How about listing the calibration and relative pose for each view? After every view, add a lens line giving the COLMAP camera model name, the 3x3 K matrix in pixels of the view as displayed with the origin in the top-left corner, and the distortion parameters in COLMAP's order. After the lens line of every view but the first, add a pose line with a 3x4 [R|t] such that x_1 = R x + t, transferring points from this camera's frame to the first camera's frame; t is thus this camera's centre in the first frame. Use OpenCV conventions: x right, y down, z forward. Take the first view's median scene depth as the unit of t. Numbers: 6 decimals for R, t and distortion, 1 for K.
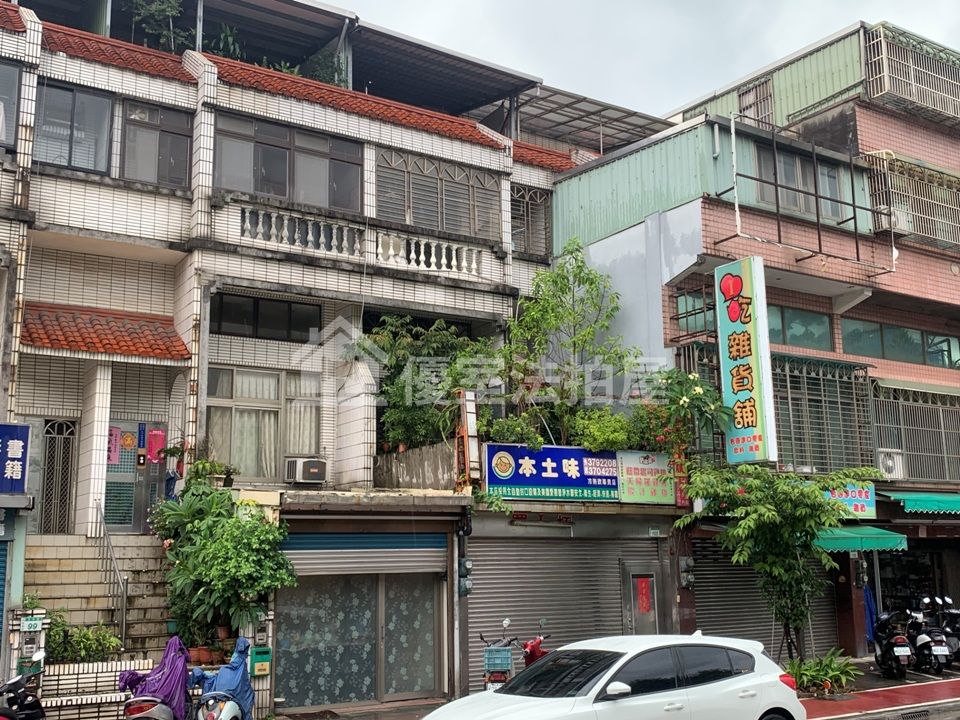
lens RADIAL K [[1034.3, 0, 472.6], [0, 1034.3, 361.8], [0, 0, 1]] dist [0.205756, -0.691778]
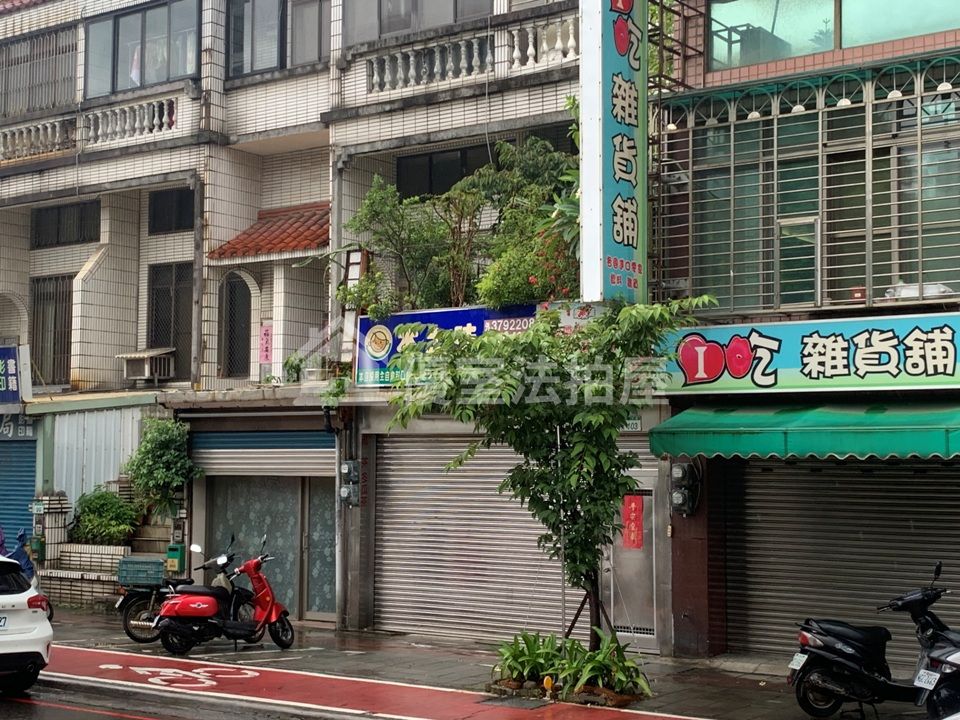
lens RADIAL K [[1457.0, 0, 479.2], [0, 1457.0, 351.9], [0, 0, 1]] dist [0.222336, -0.826780]
pose [[0.365872, -0.052709, -0.929171, 0.968438], [0.165825, 0.986111, 0.009357, 0.099588], [0.915773, -0.157503, 0.369531, 0.612963]]
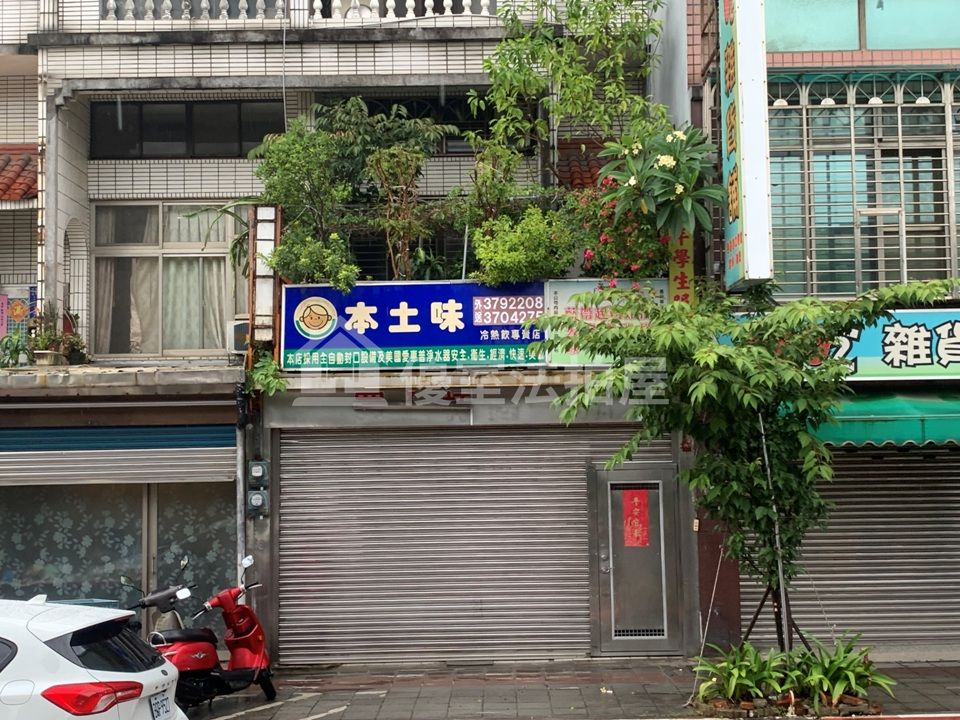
lens RADIAL K [[1341.4, 0, 491.8], [0, 1341.4, 357.0], [0, 0, 1]] dist [0.220979, -0.789616]
pose [[0.841315, -0.039731, -0.539082, 0.517895], [0.106779, 0.989859, 0.093691, 0.052686], [0.529893, -0.136386, 0.837026, 0.331840]]
